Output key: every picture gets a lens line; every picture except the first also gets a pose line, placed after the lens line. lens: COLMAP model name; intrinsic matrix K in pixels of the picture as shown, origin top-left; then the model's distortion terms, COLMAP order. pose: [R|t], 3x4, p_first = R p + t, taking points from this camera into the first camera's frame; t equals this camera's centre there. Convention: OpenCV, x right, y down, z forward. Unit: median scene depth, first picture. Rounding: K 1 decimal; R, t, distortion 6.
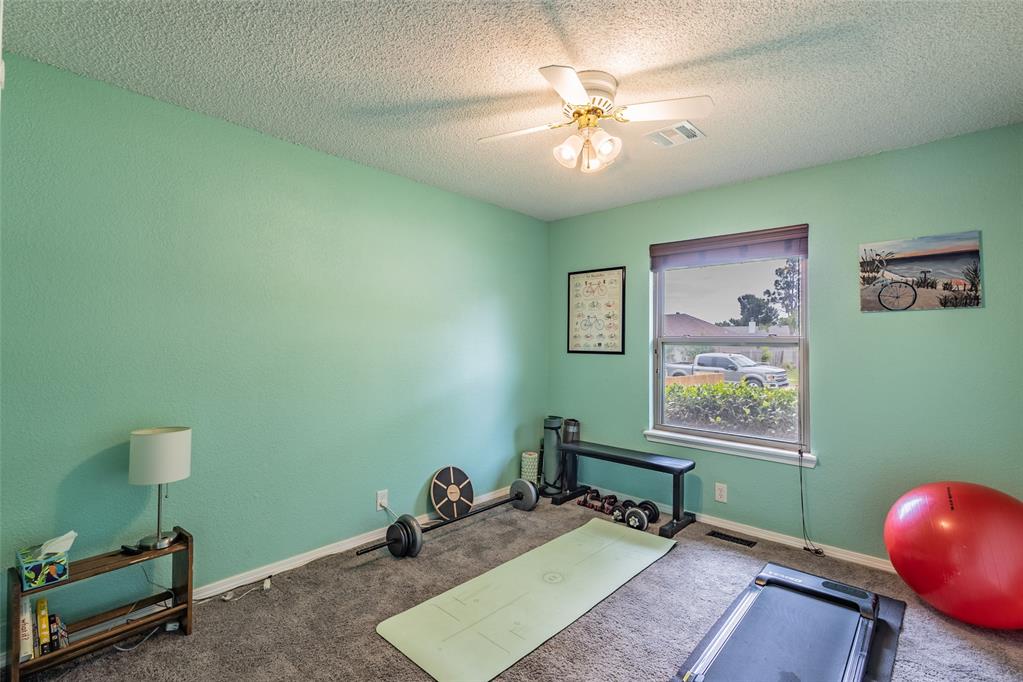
lens RADIAL K [[470.2, 0, 514.3], [0, 470.2, 339.0], [0, 0, 1]] dist [0.008399, -0.001663]
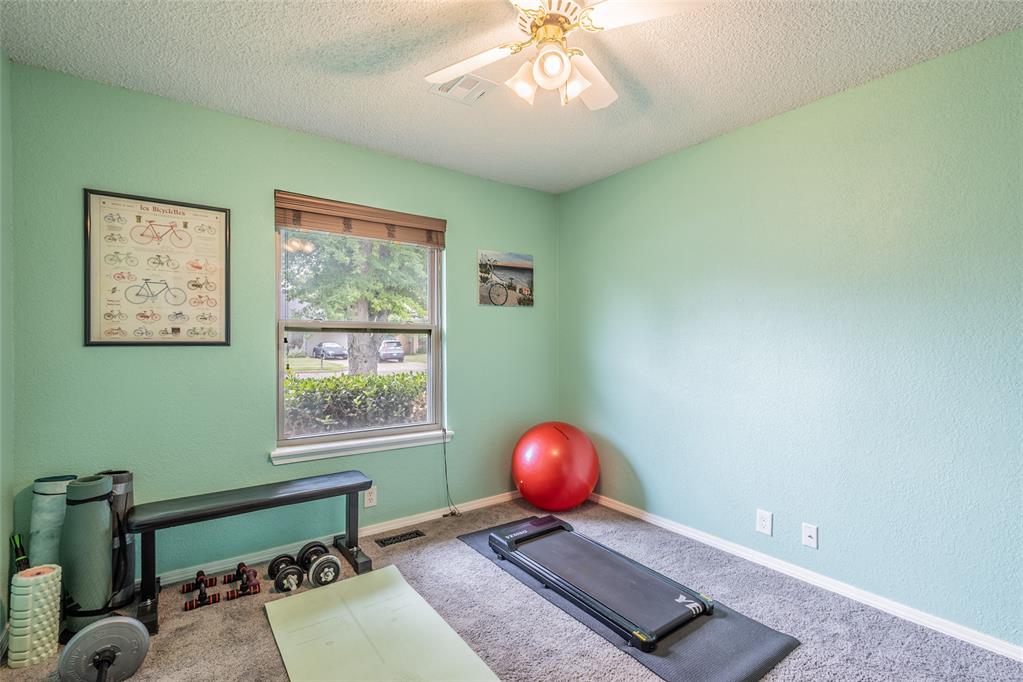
lens RADIAL K [[470.2, 0, 514.3], [0, 470.2, 339.0], [0, 0, 1]] dist [0.008399, -0.001663]
pose [[0.197678, -0.012742, 0.980184, -0.431591], [-0.011228, 0.999820, 0.015262, 0.012424], [-0.980203, -0.014022, 0.197500, 0.637797]]
